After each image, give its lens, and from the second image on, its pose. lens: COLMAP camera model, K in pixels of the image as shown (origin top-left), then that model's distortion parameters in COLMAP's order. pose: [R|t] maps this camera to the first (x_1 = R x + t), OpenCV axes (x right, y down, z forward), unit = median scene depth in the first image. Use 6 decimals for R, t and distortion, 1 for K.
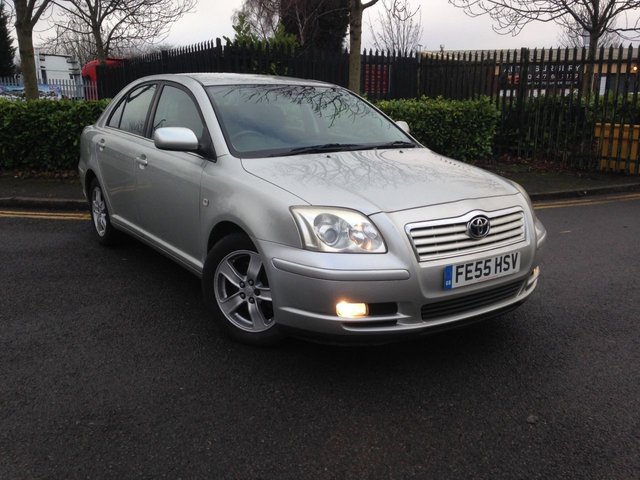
lens RADIAL K [[583.8, 0, 320.0], [0, 583.8, 240.0], [0, 0, 1]] dist [0.187252, -0.236788]
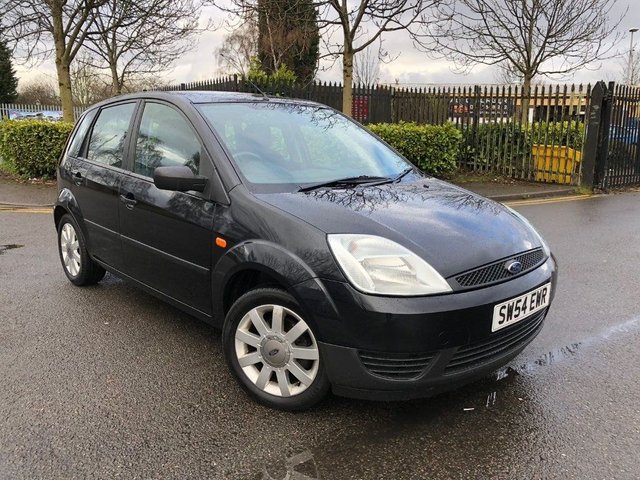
lens RADIAL K [[533.9, 0, 318.3], [0, 533.9, 236.5], [0, 0, 1]] dist [0.026638, 0.008825]
pose [[0.998009, -0.007022, 0.062687, -0.067524], [0.008653, 0.999630, -0.025784, 0.026249], [-0.062482, 0.026275, 0.997700, -0.102994]]
